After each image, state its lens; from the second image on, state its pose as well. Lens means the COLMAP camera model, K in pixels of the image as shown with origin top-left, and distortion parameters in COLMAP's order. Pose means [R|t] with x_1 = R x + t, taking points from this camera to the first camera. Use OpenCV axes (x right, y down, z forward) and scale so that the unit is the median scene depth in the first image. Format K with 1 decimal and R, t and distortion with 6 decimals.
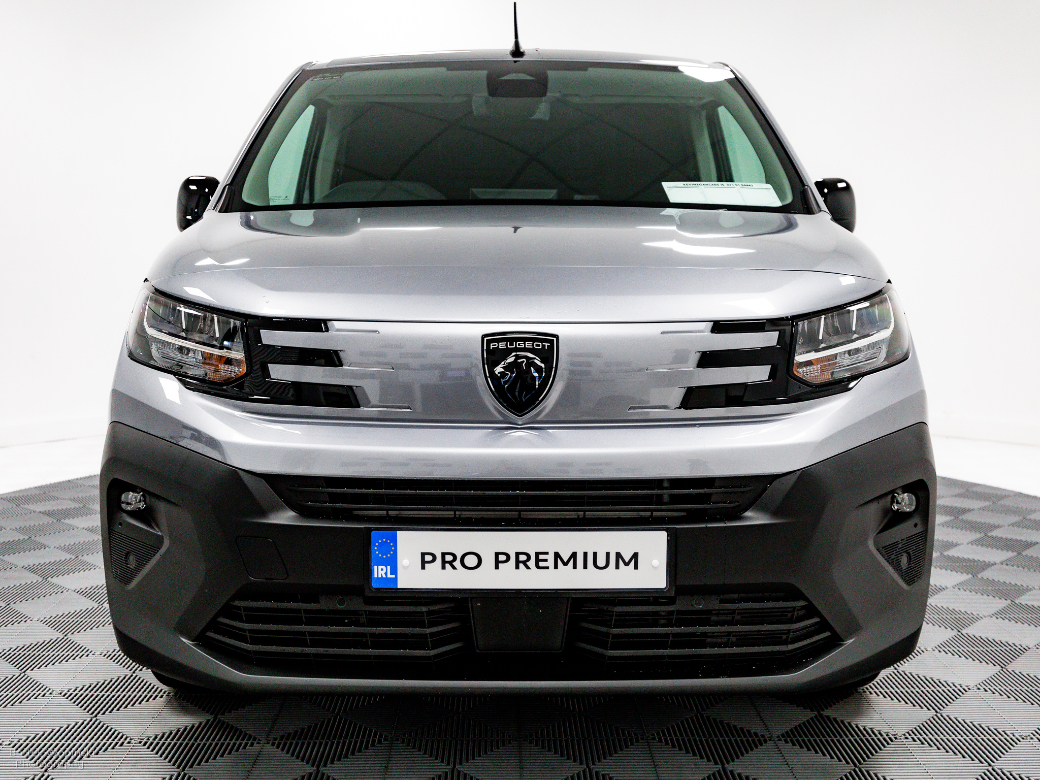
lens RADIAL K [[1102.0, 0, 520.0], [0, 1102.0, 390.7], [0, 0, 1]] dist [-0.022824, 0.000000]
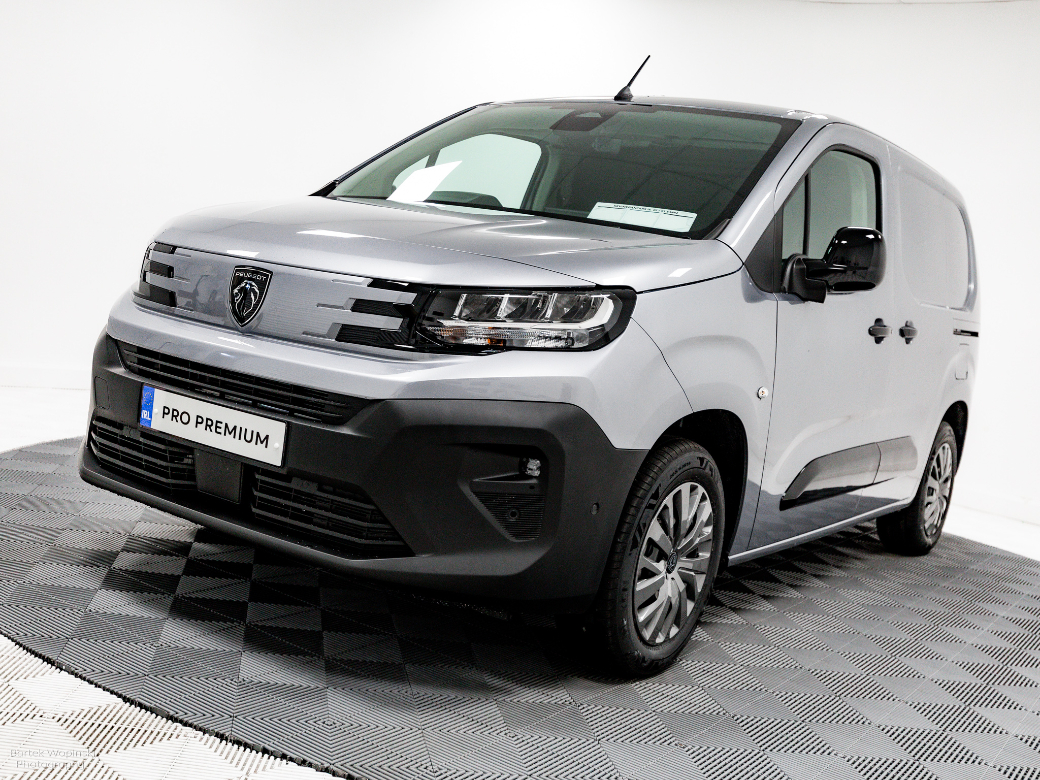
lens RADIAL K [[1102.0, 0, 520.2], [0, 1102.0, 389.2], [0, 0, 1]] dist [-0.022824, 0.000000]
pose [[0.831128, 0.174843, -0.527878, 1.049509], [-0.206326, 0.978483, -0.000762, 0.029848], [0.516387, 0.109548, 0.849320, 0.015775]]
